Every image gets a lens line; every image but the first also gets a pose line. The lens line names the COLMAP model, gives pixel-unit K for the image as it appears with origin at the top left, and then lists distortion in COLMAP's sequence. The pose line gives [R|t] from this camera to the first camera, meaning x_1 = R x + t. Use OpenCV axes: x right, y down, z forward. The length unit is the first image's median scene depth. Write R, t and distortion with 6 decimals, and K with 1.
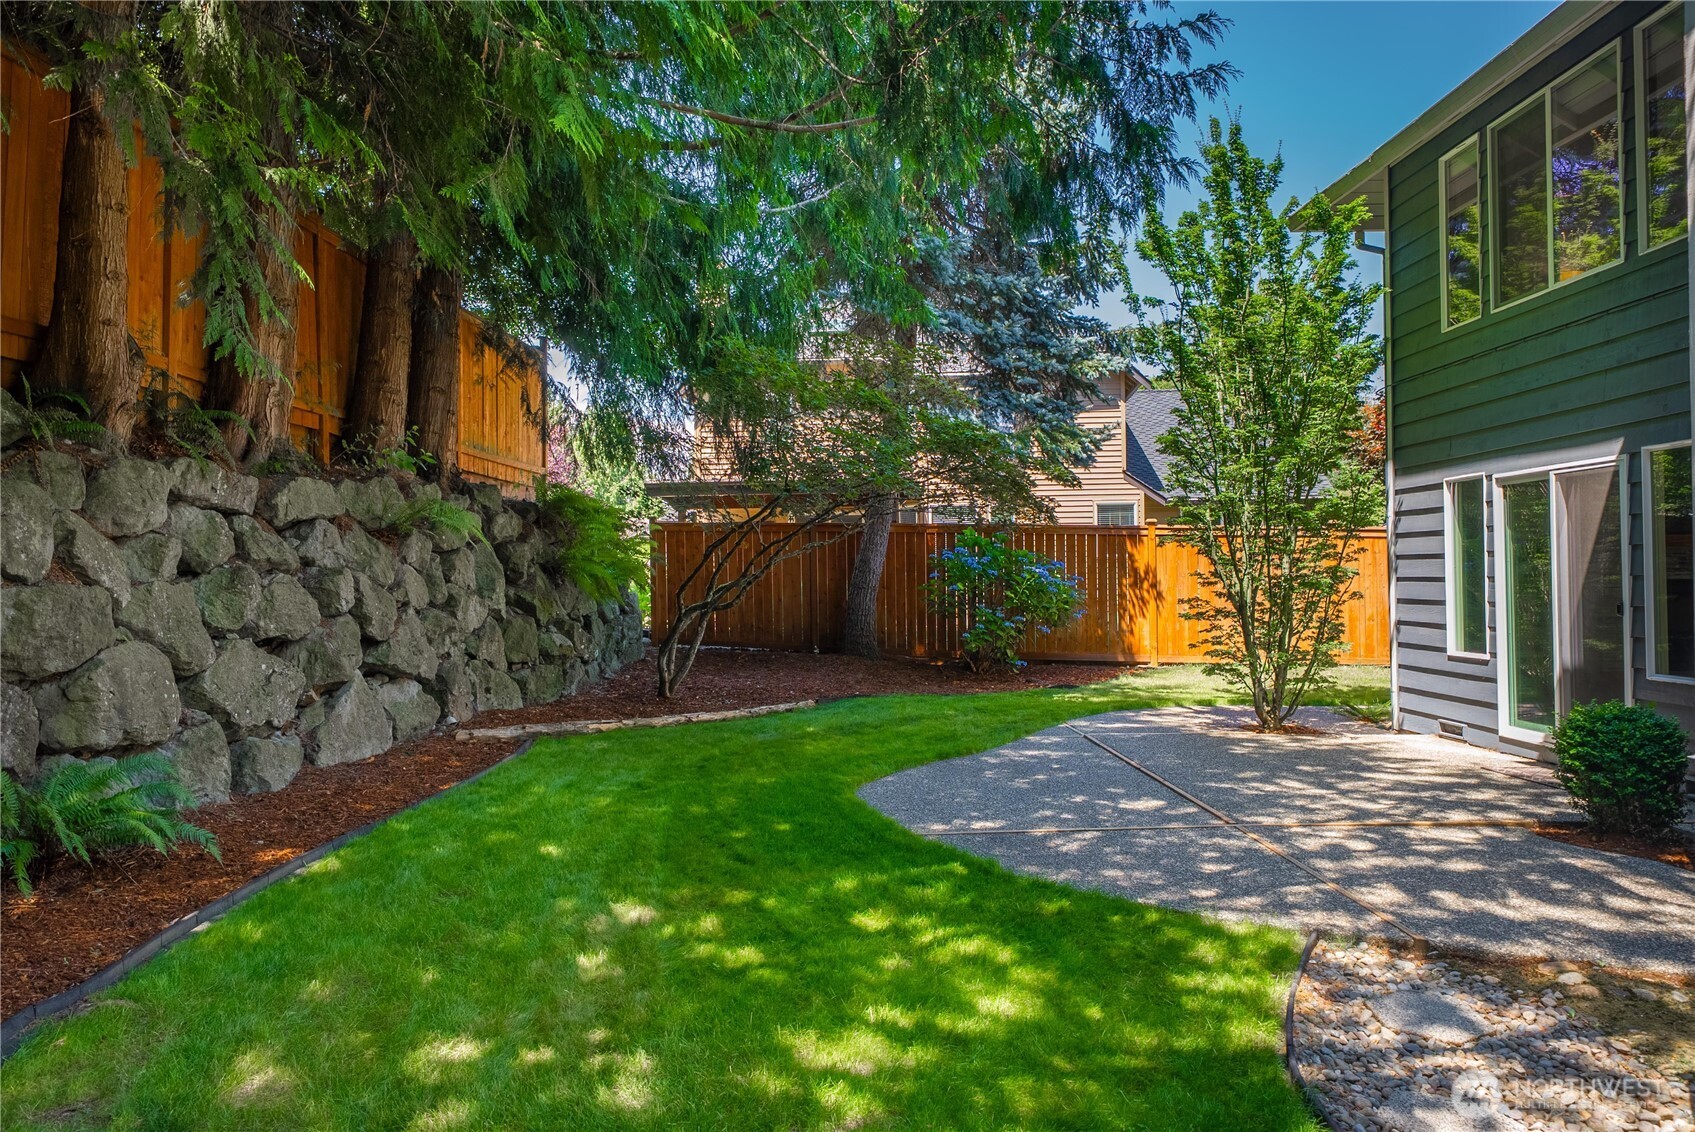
lens RADIAL K [[1170.7, 0, 846.6], [0, 1170.7, 566.1], [0, 0, 1]] dist [0.004707, 0.000620]
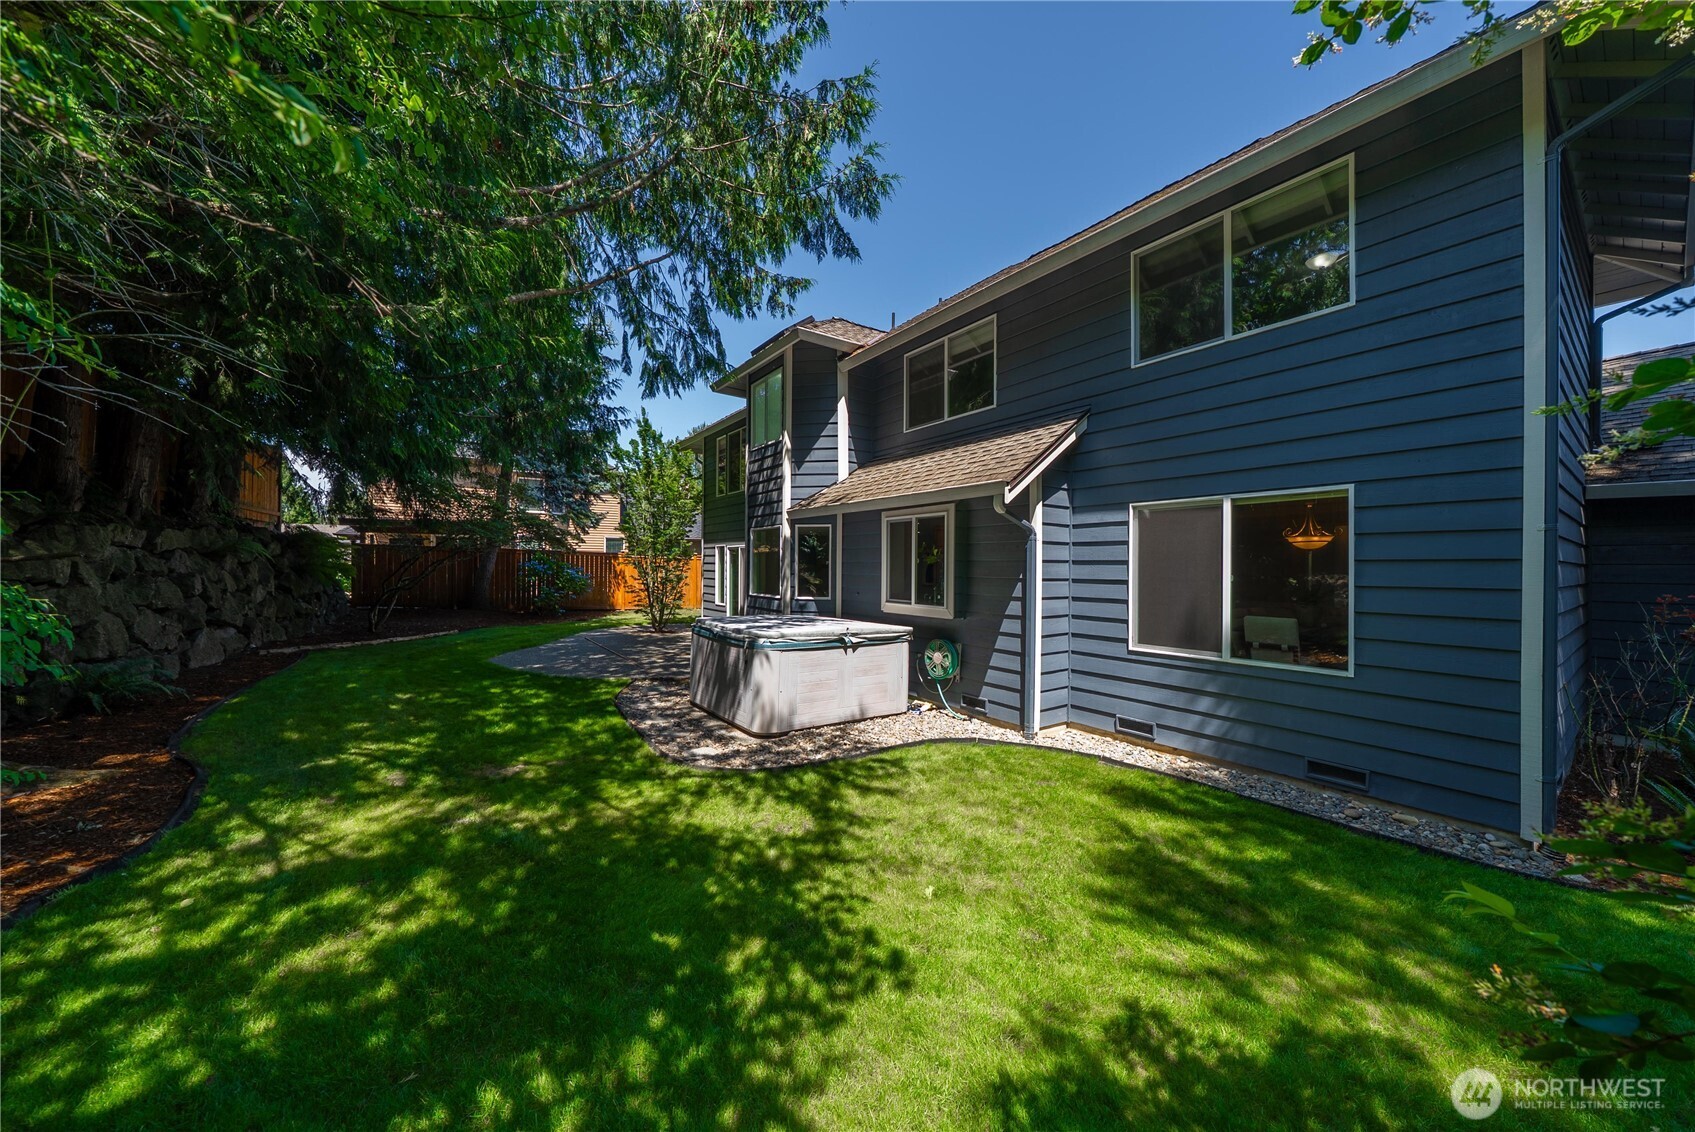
lens RADIAL K [[579.7, 0, 847.4], [0, 579.7, 564.7], [0, 0, 1]] dist [-0.002315, -0.000214]
pose [[0.830668, 0.017583, 0.556491, -0.034803], [-0.021019, 0.999779, -0.000215, -0.032413], [-0.556371, -0.011518, 0.830854, -0.412131]]
